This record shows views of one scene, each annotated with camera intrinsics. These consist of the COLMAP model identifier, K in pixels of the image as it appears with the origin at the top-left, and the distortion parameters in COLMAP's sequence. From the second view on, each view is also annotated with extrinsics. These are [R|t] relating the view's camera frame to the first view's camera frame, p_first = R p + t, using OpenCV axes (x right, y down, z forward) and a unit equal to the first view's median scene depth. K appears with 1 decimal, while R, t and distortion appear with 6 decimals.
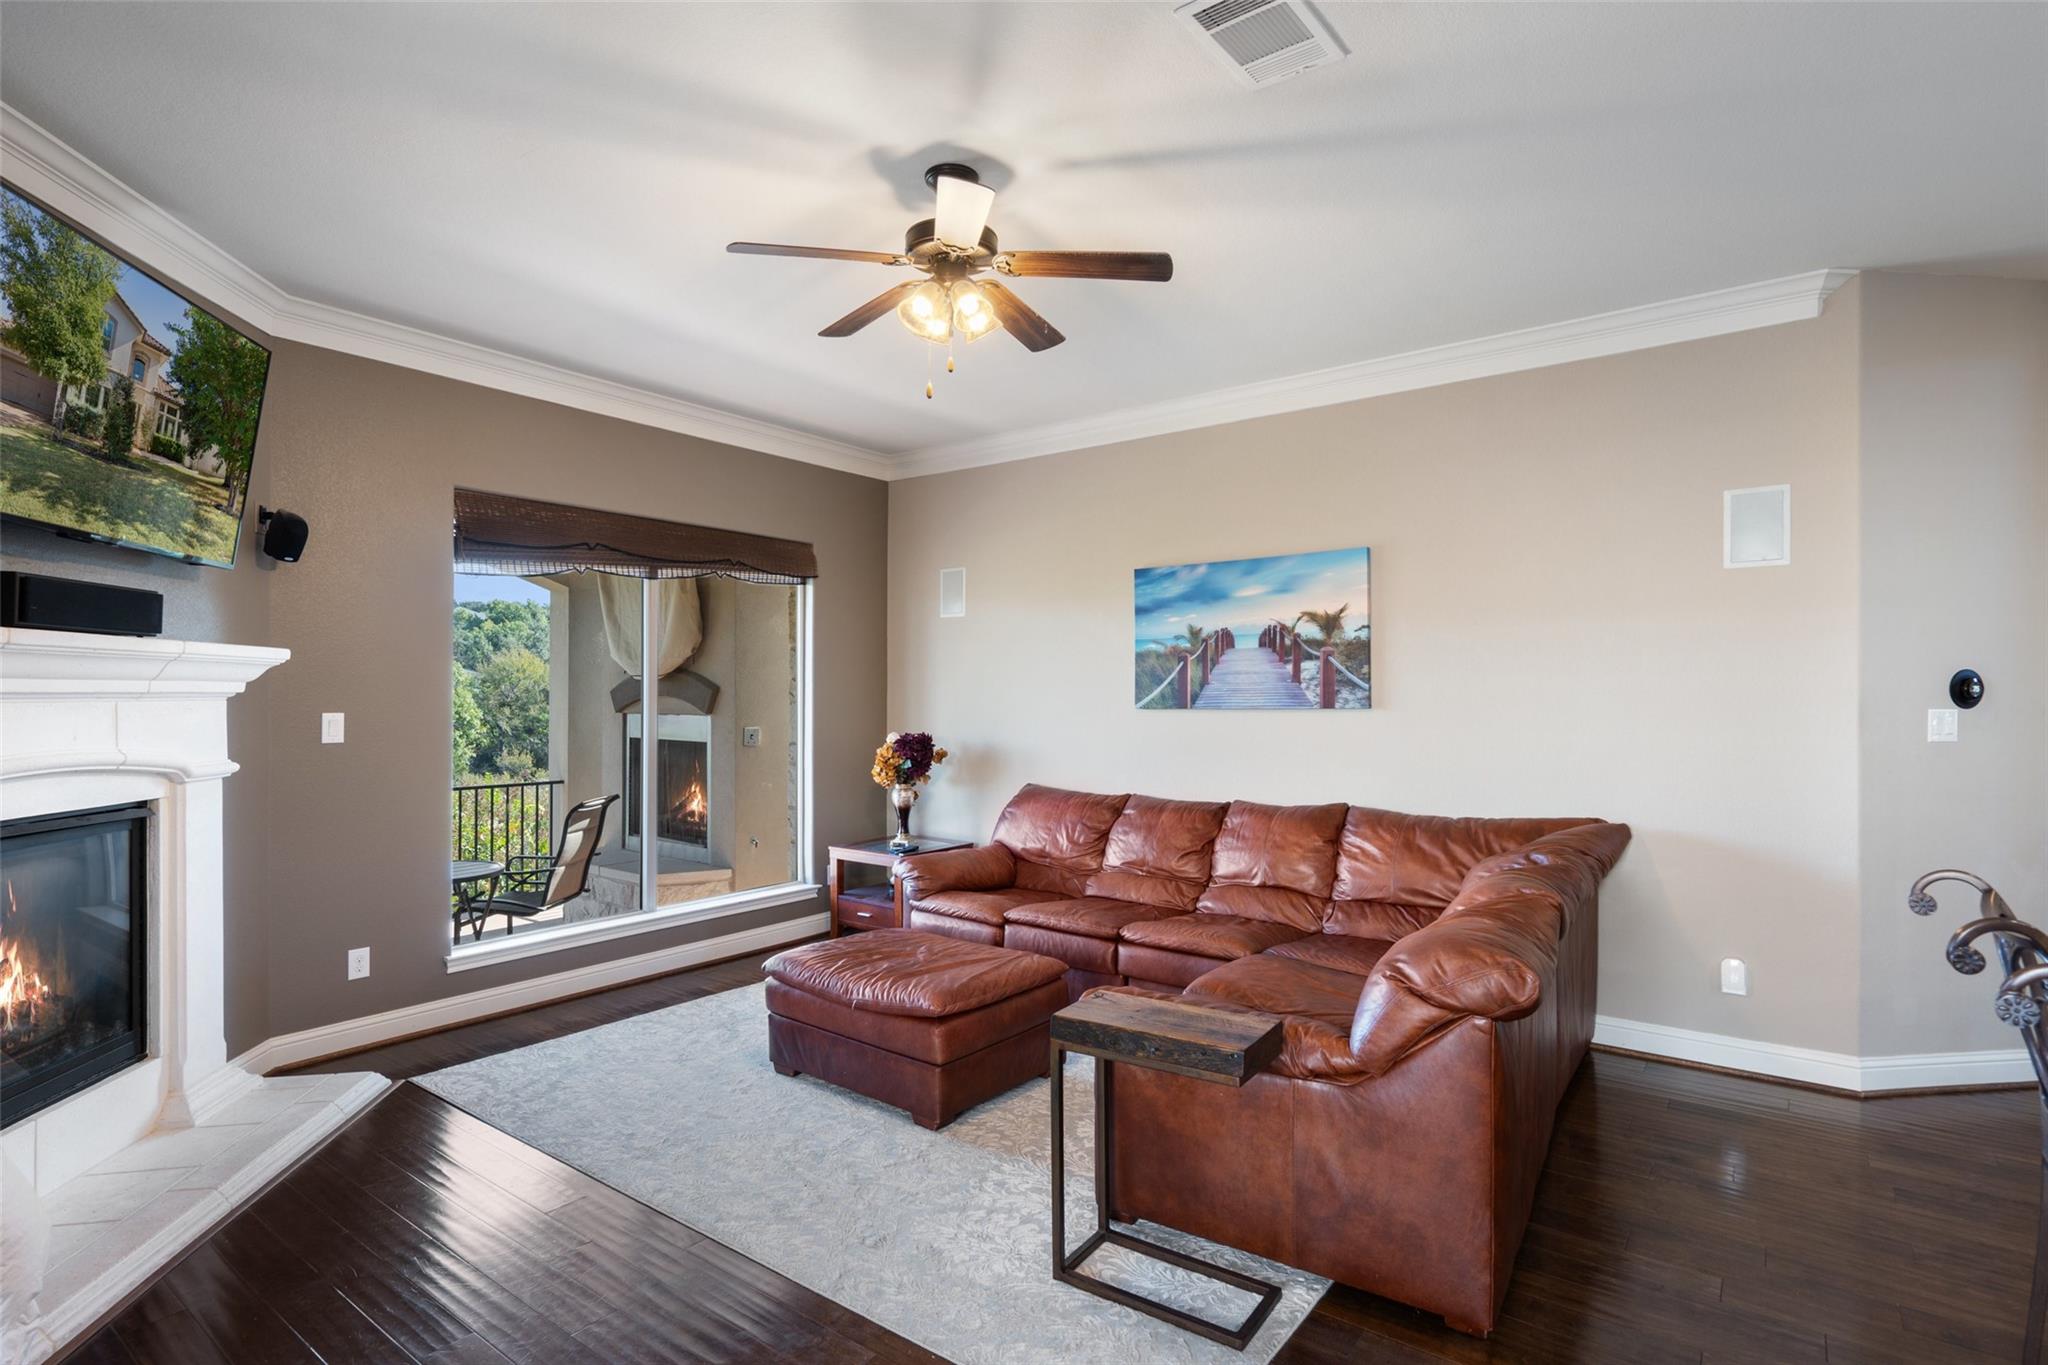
lens RADIAL K [[1013.2, 0, 1006.0], [0, 1013.2, 699.5], [0, 0, 1]] dist [-0.029196, 0.000757]
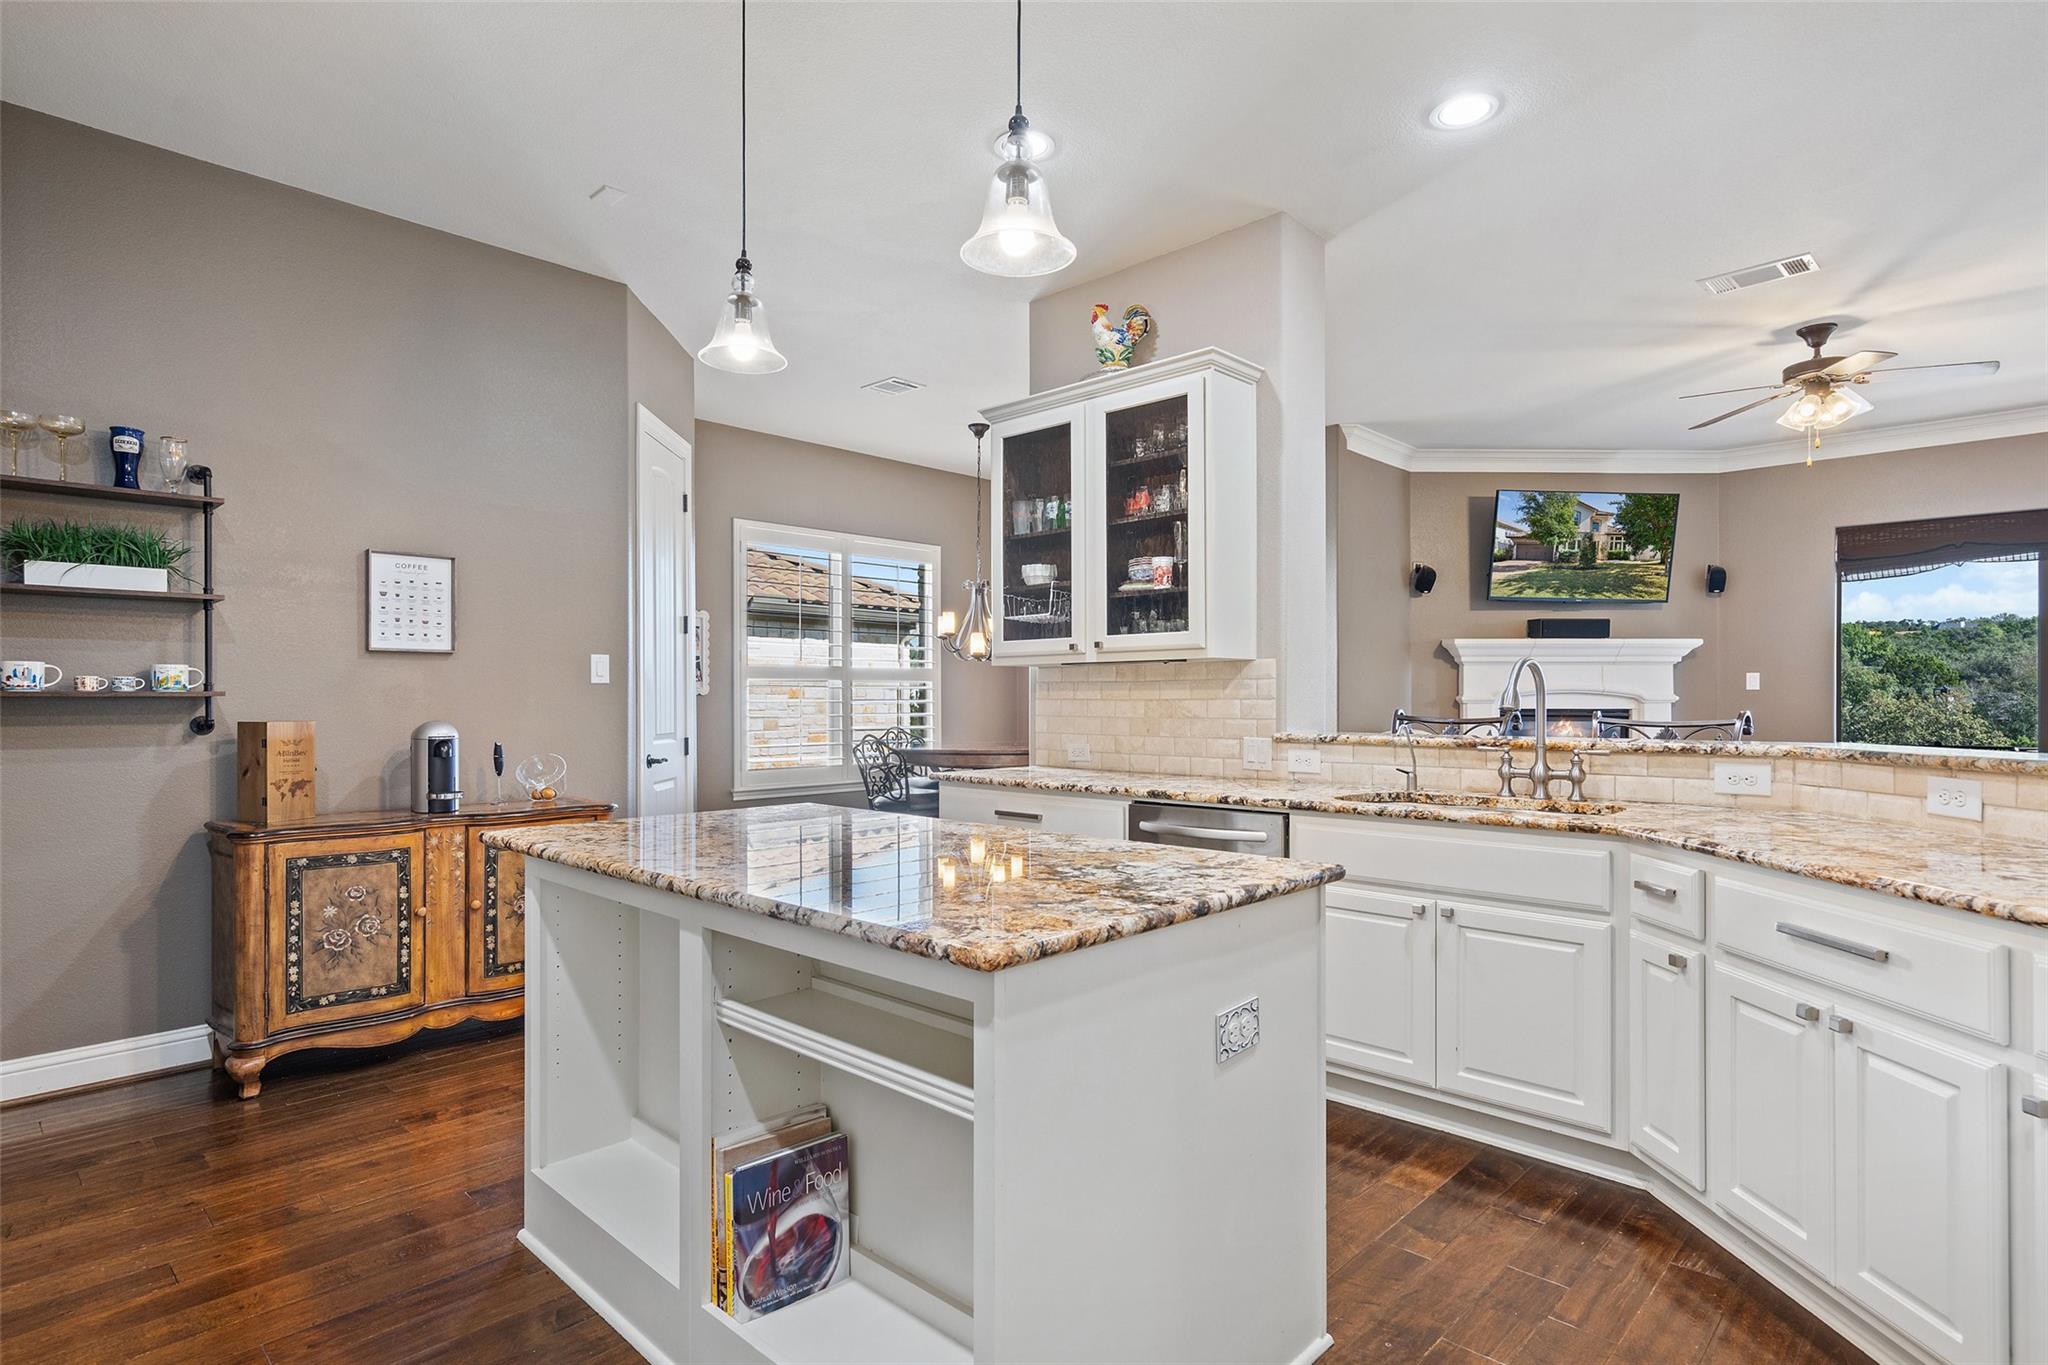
lens RADIAL K [[1112.0, 0, 1008.2], [0, 1112.0, 699.7], [0, 0, 1]] dist [0.001402, 0.000043]
pose [[-0.118174, -0.000562, -0.992993, 1.680307], [0.000173, 1.000000, -0.000586, 0.070162], [0.992993, -0.000241, -0.118174, -0.073513]]
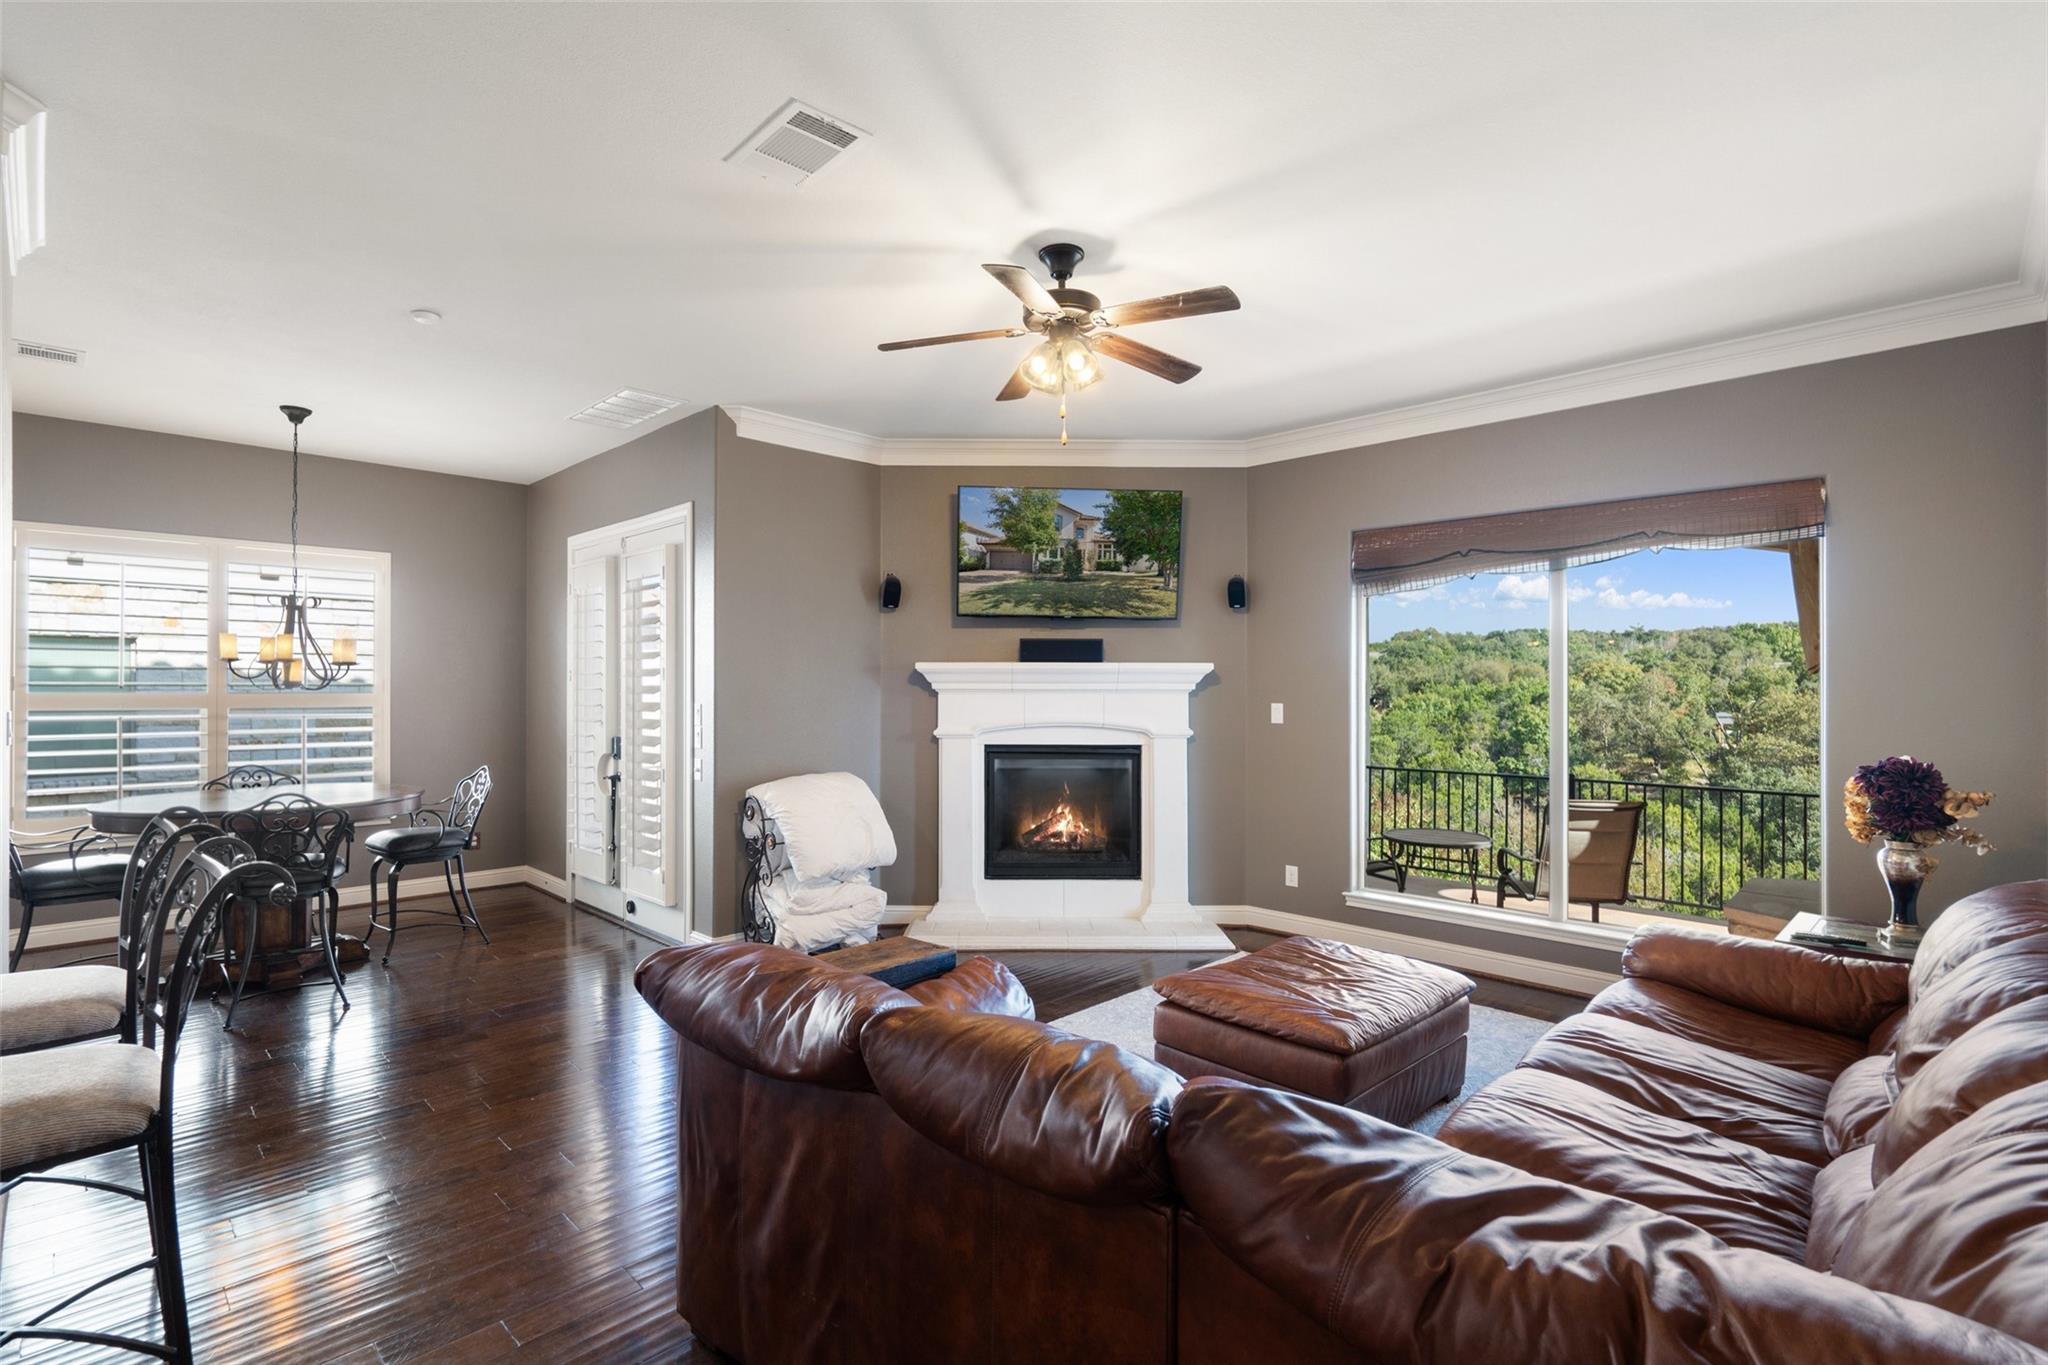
lens RADIAL K [[931.9, 0, 1054.3], [0, 931.9, 672.1], [0, 0, 1]] dist [0.003414, -0.001141]
pose [[-0.101890, -0.014238, -0.994694, 0.914609], [-0.004479, 0.999894, -0.013853, -0.015151], [0.994786, 0.003043, -0.101943, 0.991400]]
